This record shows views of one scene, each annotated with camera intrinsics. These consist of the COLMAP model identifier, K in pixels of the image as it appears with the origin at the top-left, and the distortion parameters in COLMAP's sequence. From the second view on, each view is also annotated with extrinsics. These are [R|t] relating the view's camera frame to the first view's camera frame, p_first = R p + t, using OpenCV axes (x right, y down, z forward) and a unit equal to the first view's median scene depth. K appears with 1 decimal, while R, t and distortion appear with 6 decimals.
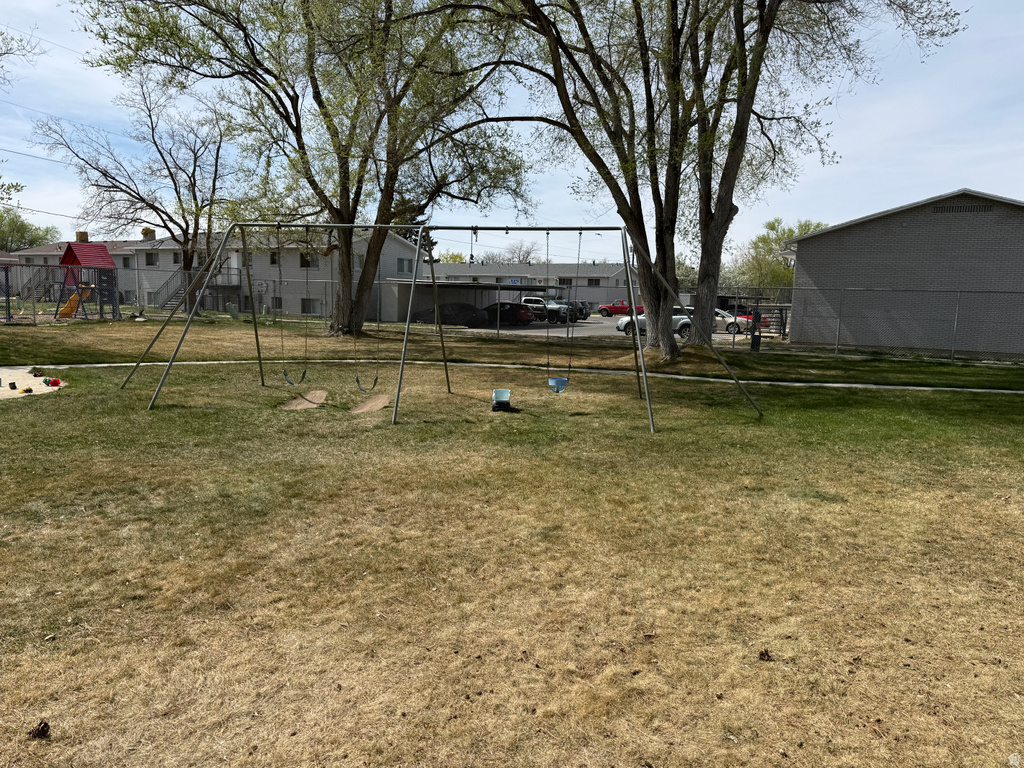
lens RADIAL K [[715.4, 0, 509.7], [0, 715.4, 384.5], [0, 0, 1]] dist [0.073830, -0.095884]
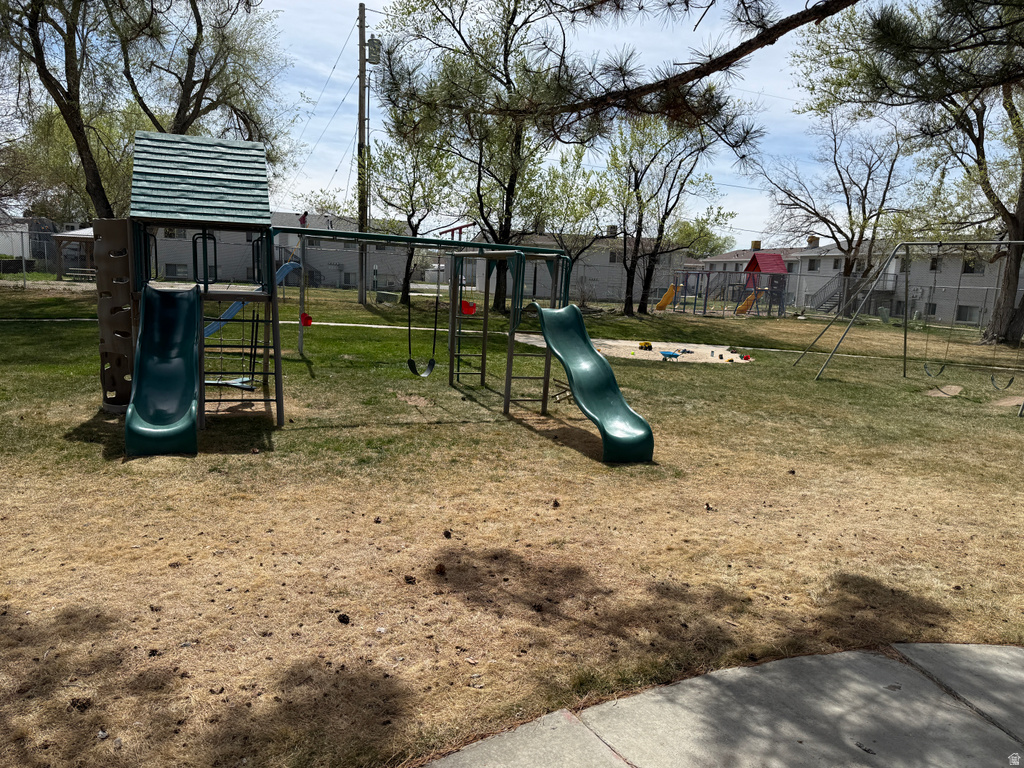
lens RADIAL K [[715.4, 0, 509.7], [0, 715.4, 384.5], [0, 0, 1]] dist [0.073830, -0.095884]
pose [[0.669764, 0.124464, -0.732069, 0.047071], [-0.127228, 0.990509, 0.052004, 0.016543], [0.731594, 0.058310, 0.679242, -0.137423]]
